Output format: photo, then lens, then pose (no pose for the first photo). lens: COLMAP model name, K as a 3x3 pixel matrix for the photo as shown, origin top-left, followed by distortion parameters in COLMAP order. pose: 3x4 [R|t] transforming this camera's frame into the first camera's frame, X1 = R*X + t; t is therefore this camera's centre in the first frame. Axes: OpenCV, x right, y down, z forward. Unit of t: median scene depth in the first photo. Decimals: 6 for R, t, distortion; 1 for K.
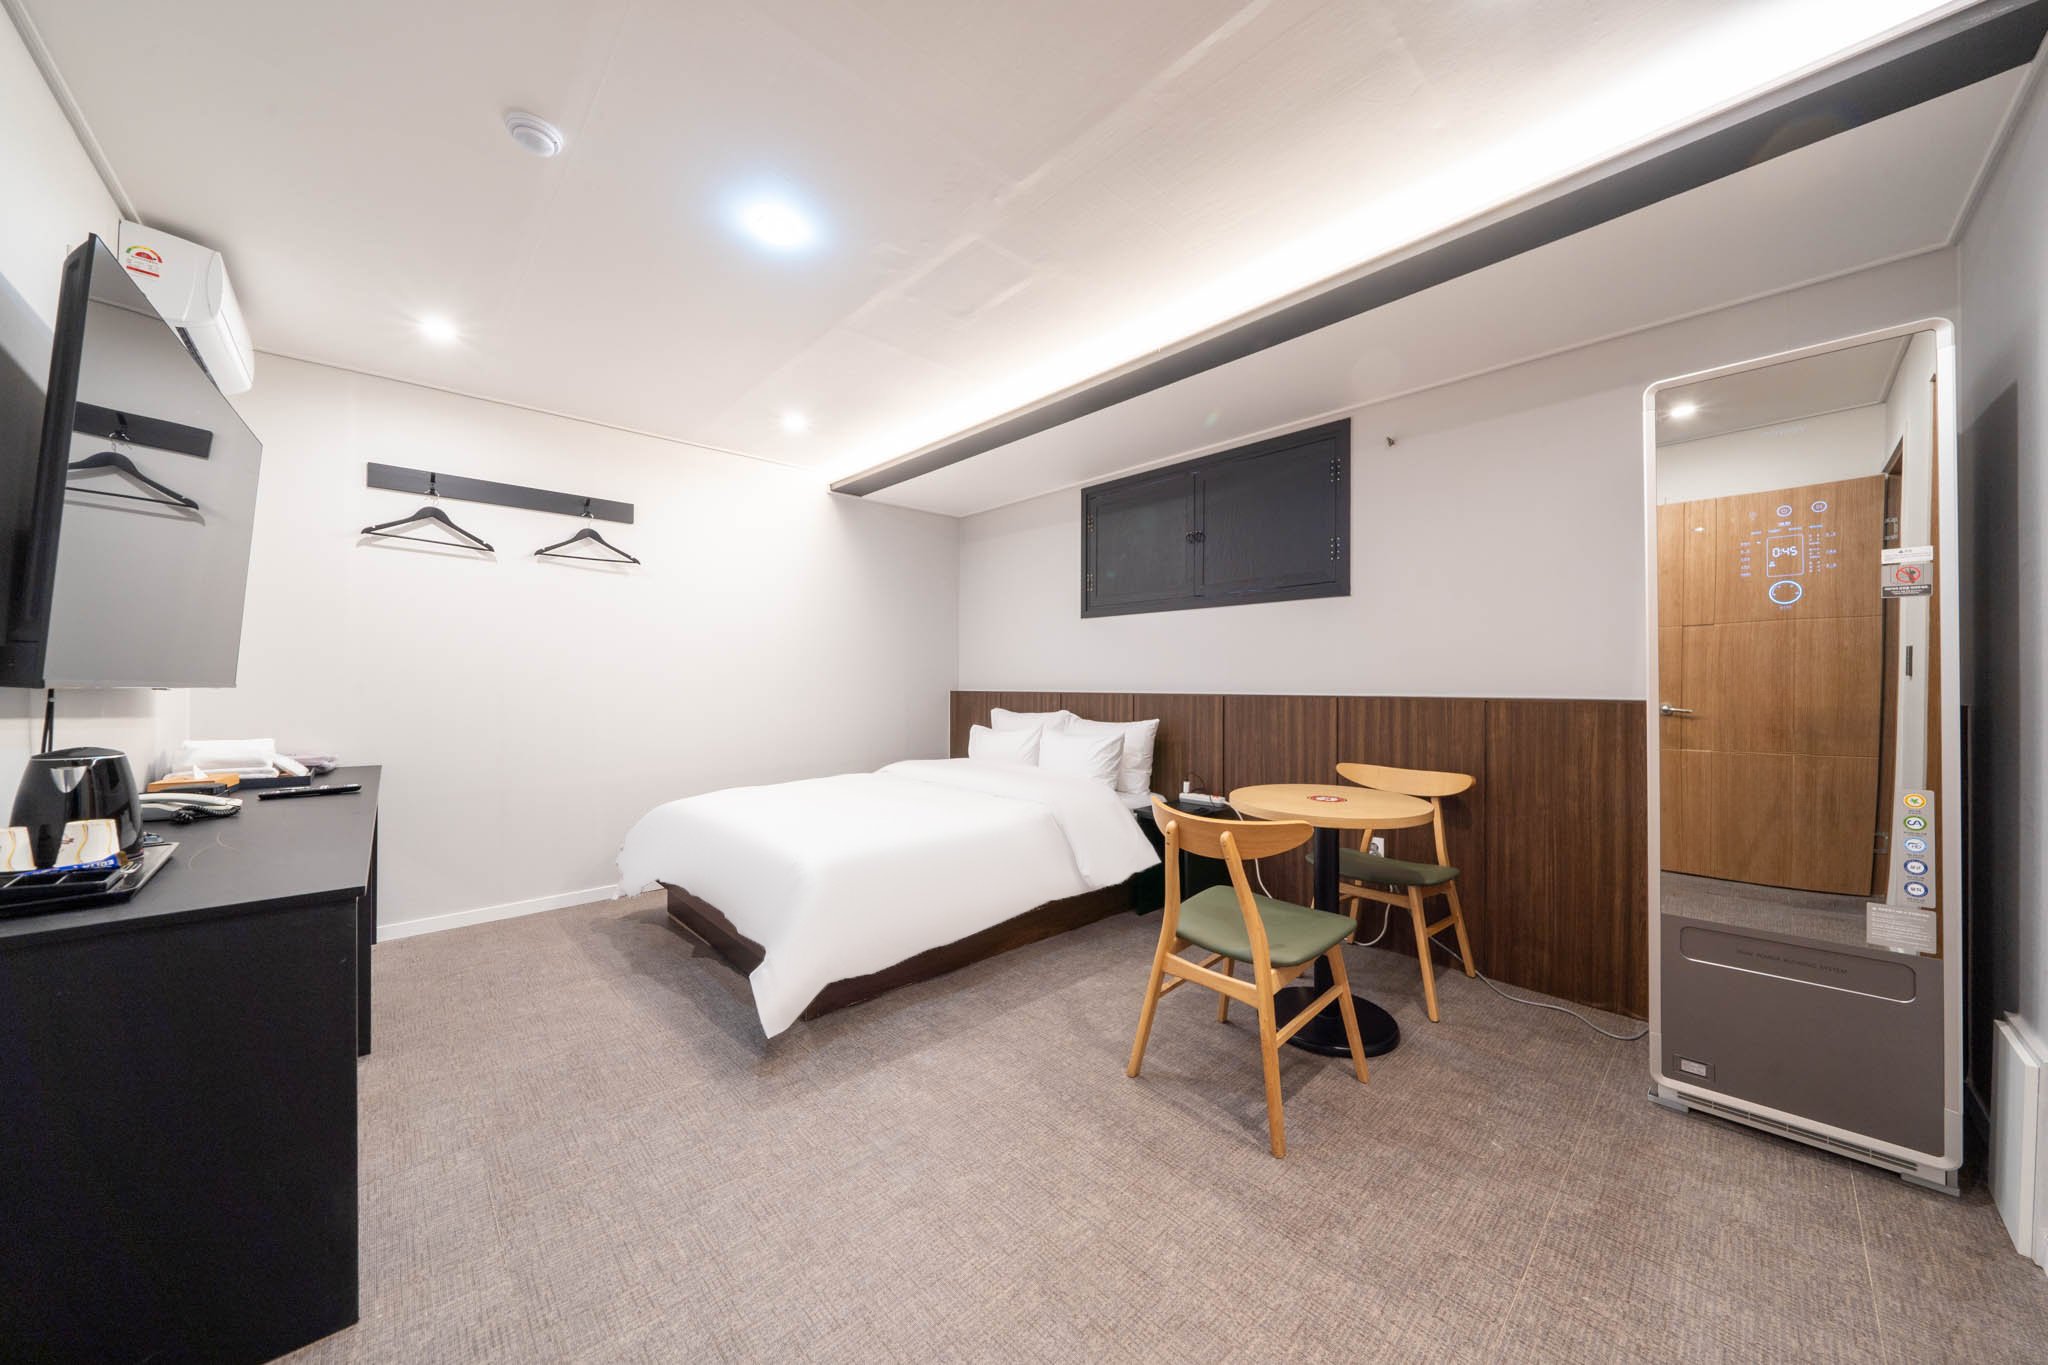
lens RADIAL K [[702.1, 0, 1035.4], [0, 702.1, 681.6], [0, 0, 1]] dist [-0.002361, -0.000016]
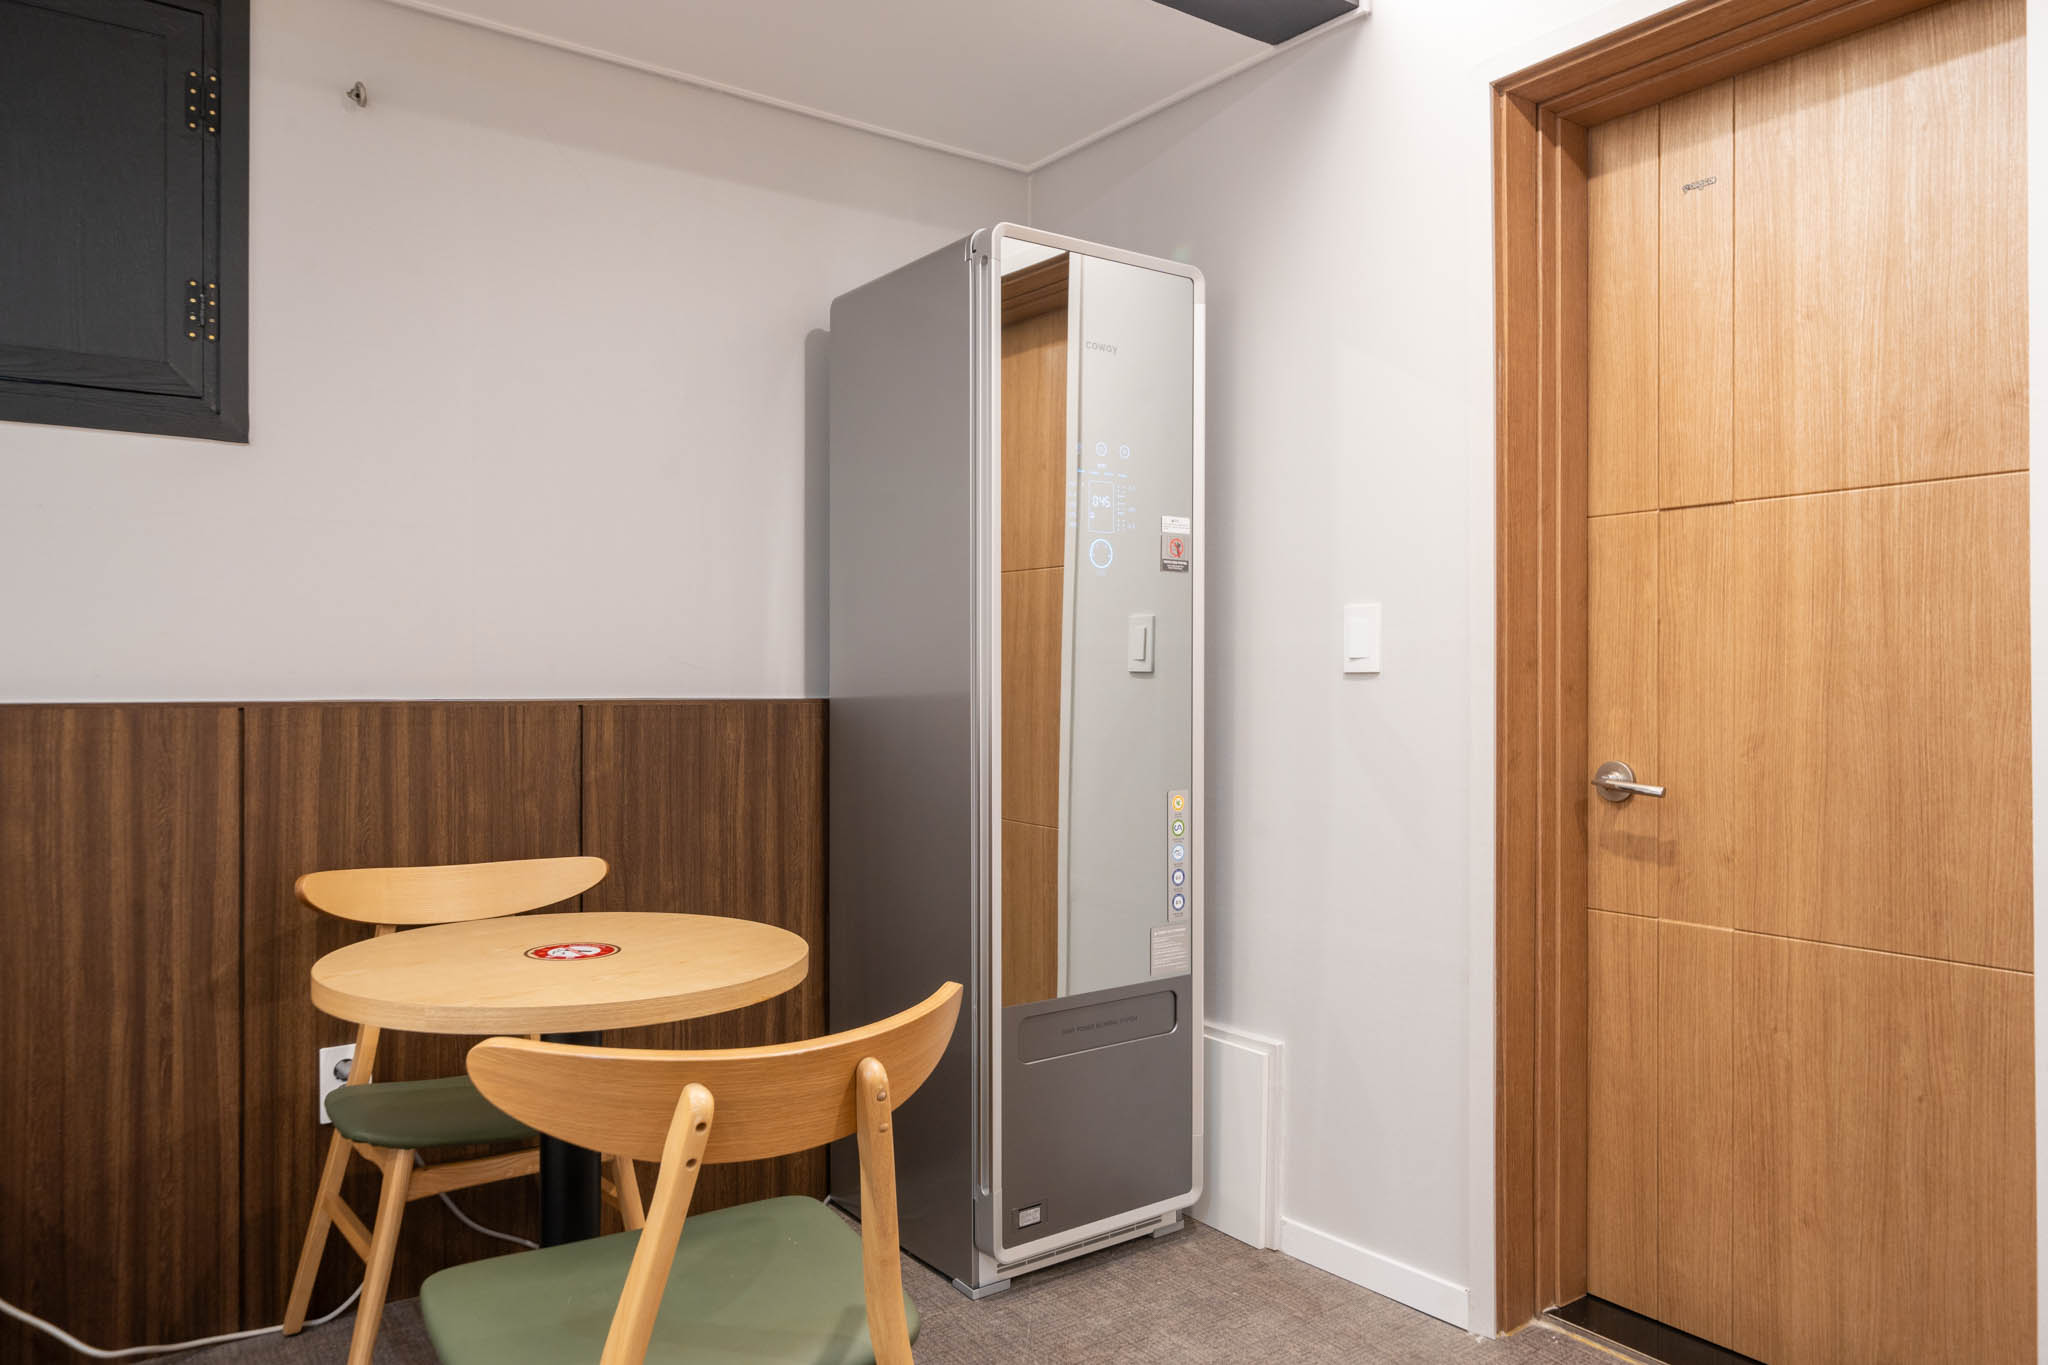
lens RADIAL K [[1417.8, 0, 1027.7], [0, 1417.8, 672.9], [0, 0, 1]] dist [-0.000228, 0.000402]
pose [[0.126255, -0.001414, 0.991997, -0.353950], [-0.002477, 0.999995, 0.001741, 0.002012], [-0.991995, -0.002677, 0.126251, 0.616884]]
